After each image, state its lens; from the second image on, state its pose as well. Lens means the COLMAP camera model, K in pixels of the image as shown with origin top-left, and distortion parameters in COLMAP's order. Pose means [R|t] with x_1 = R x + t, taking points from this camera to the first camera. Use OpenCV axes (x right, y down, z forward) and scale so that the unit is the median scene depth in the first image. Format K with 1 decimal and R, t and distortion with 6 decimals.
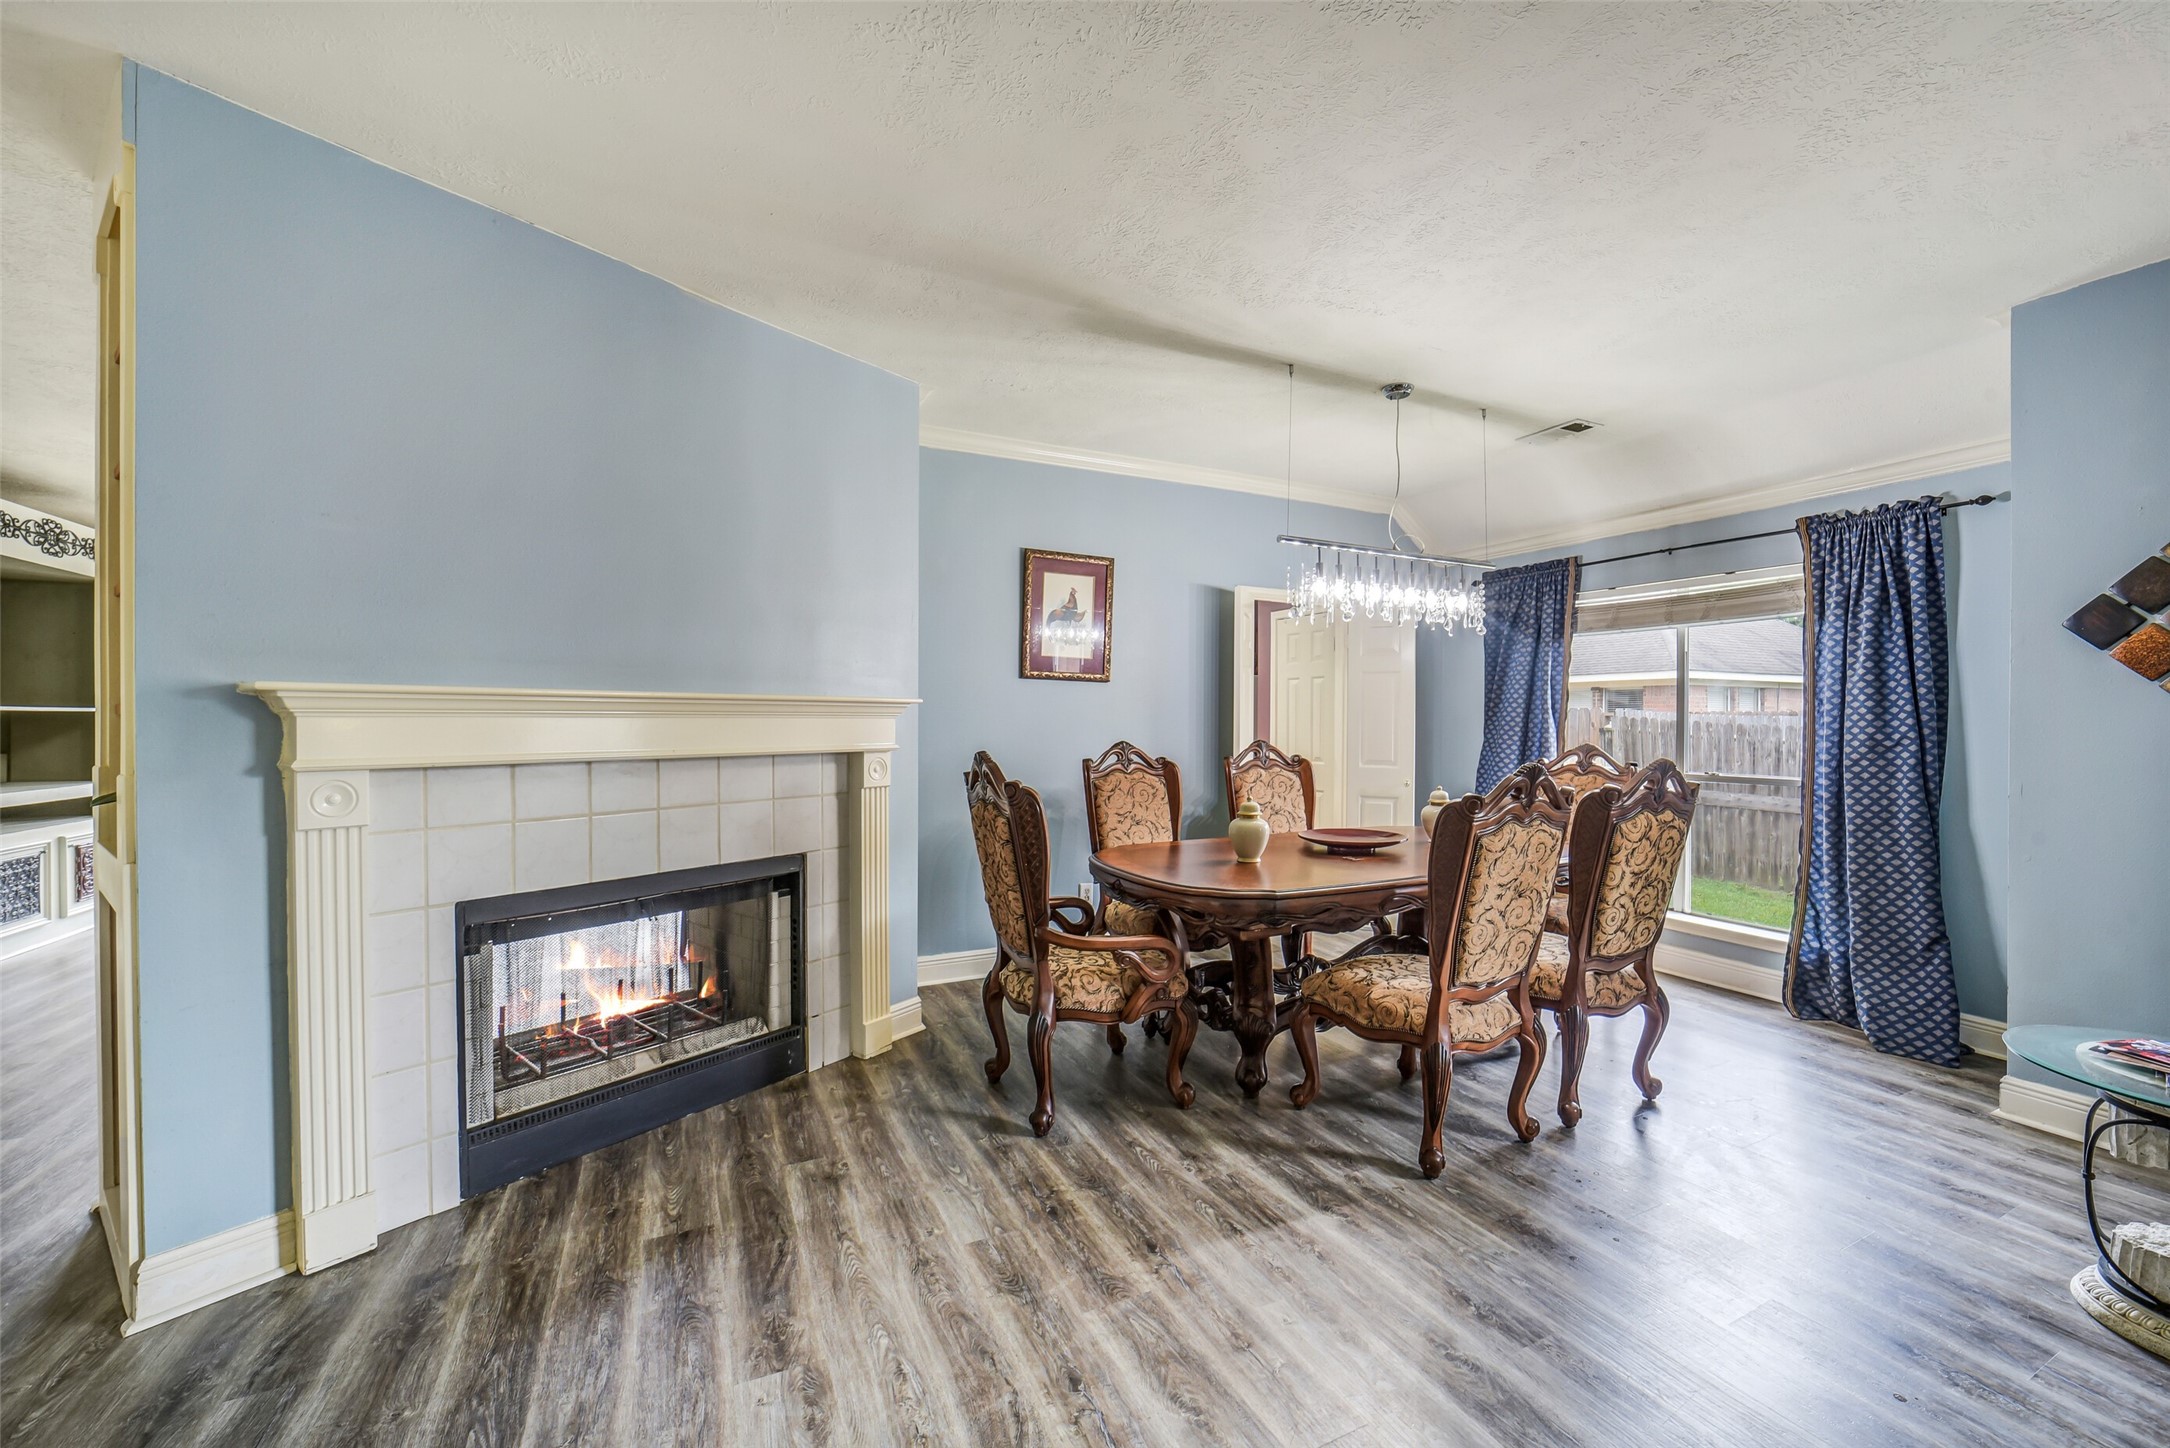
lens RADIAL K [[849.8, 0, 1094.5], [0, 849.8, 728.1], [0, 0, 1]] dist [-0.037577, 0.008315]
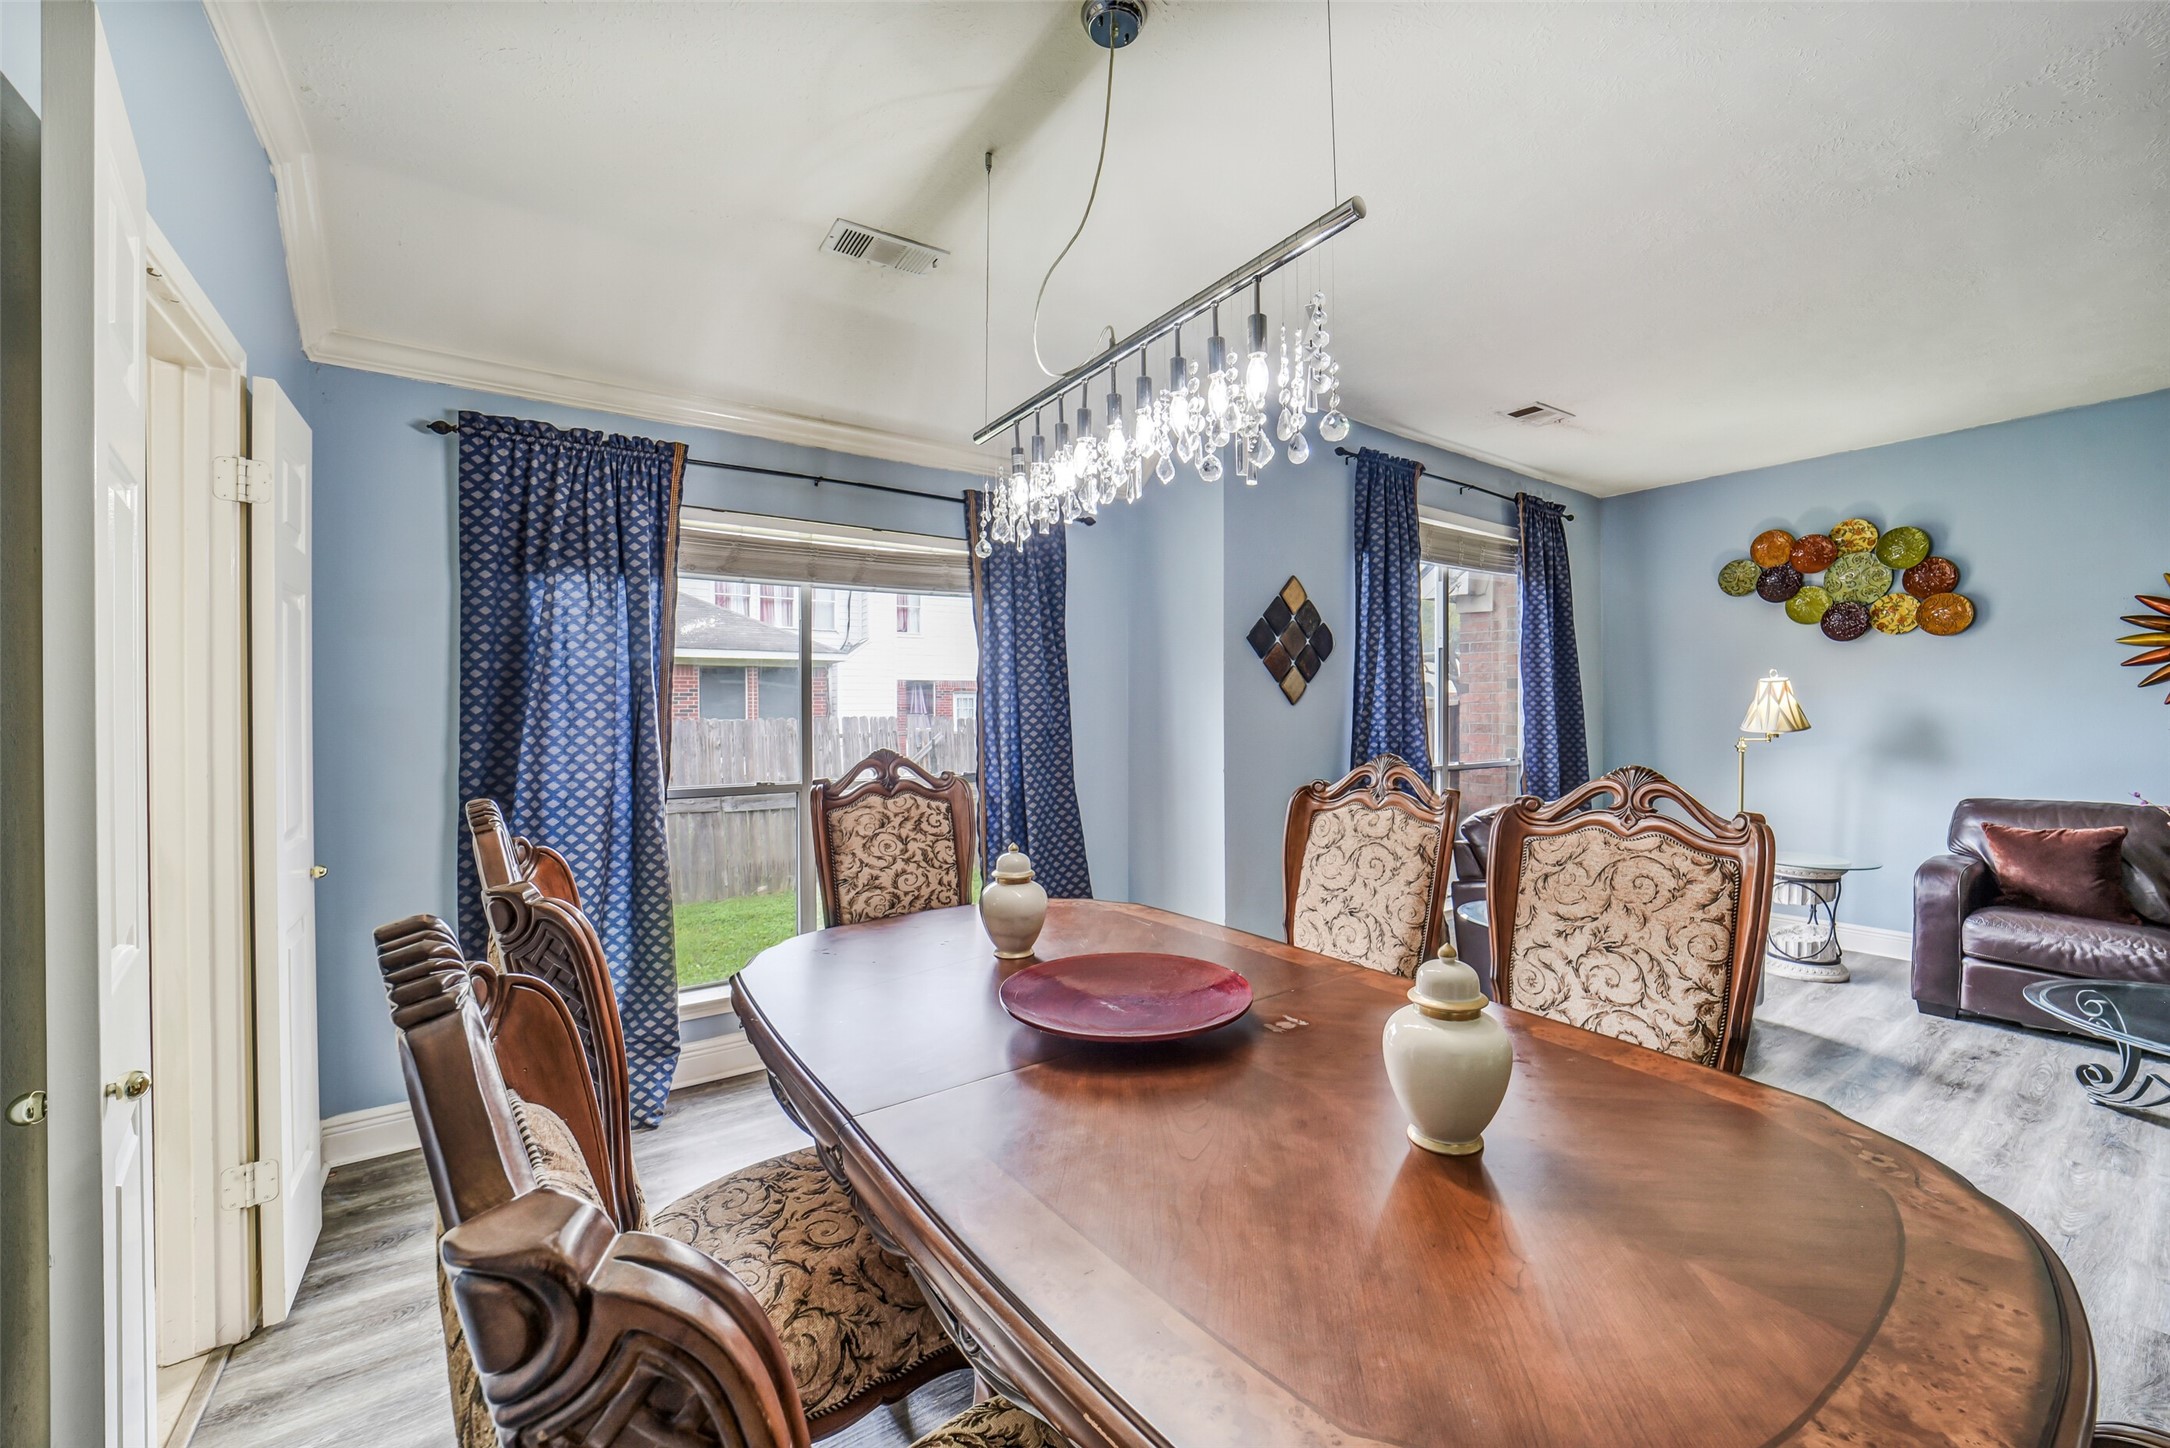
lens RADIAL K [[849.8, 0, 1093.8], [0, 849.8, 729.3], [0, 0, 1]] dist [-0.037577, 0.008315]
pose [[-0.156090, -0.018879, 0.987562, -0.103170], [0.018123, 0.999594, 0.021974, -0.009059], [-0.987577, 0.021328, -0.155685, 1.121072]]
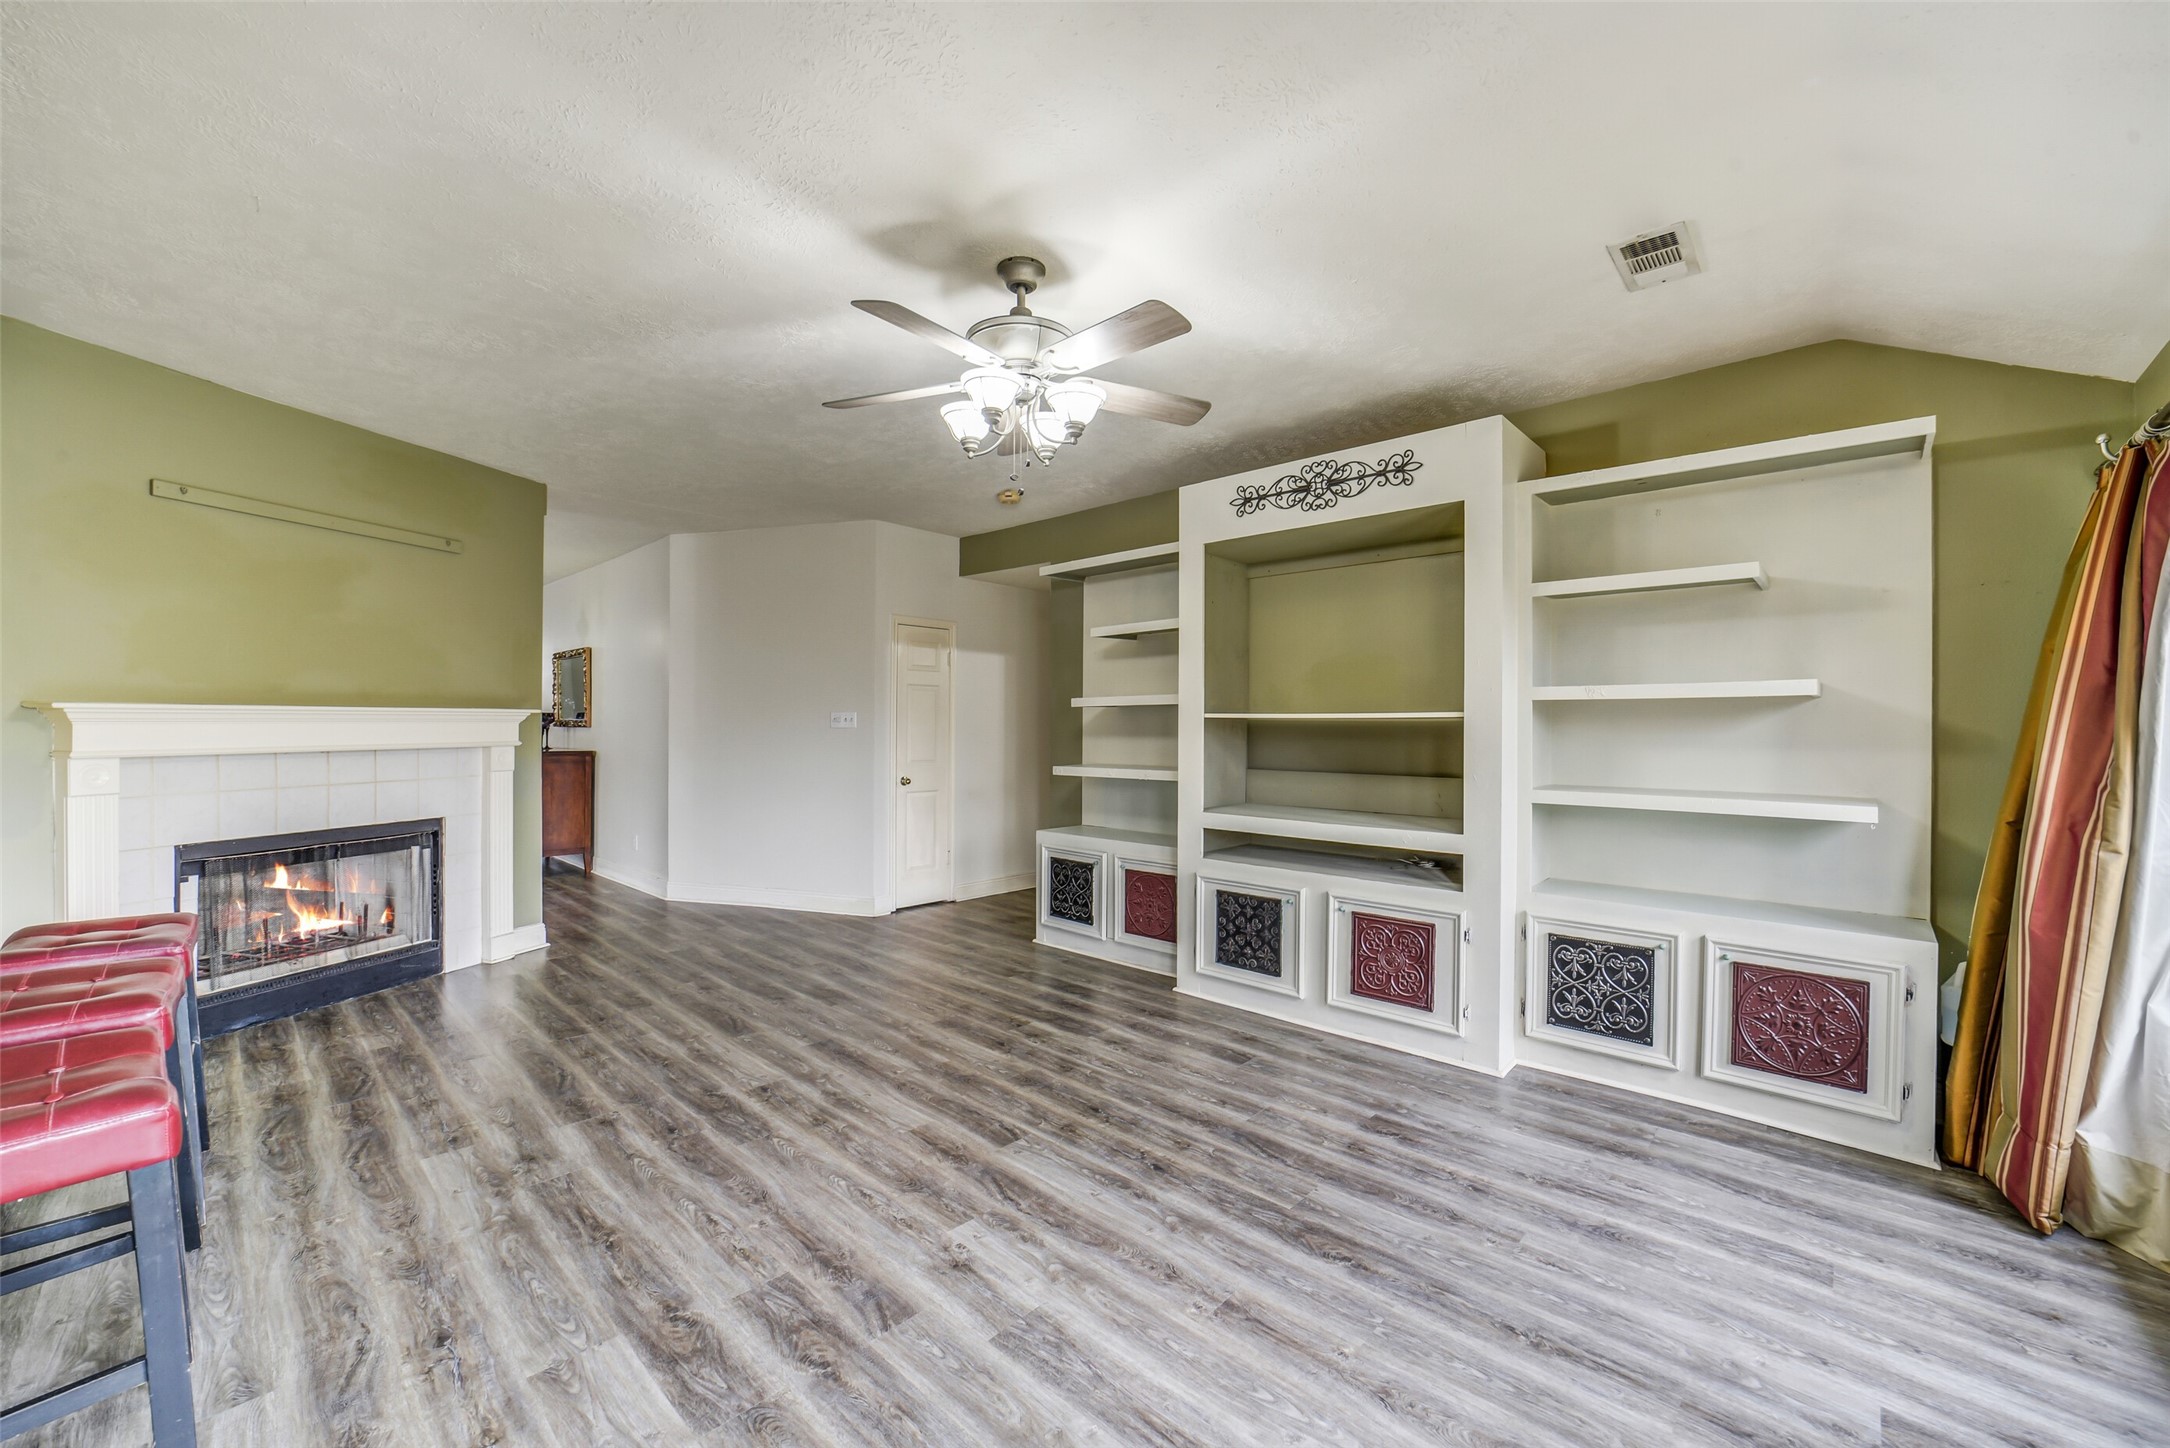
lens RADIAL K [[849.8, 0, 1095.6], [0, 849.8, 728.9], [0, 0, 1]] dist [-0.037577, 0.008315]
pose [[-0.933483, -0.003424, -0.358606, -1.162729], [-0.009450, 0.999842, 0.015054, -0.027483], [0.358497, 0.017442, -0.933368, 2.345403]]
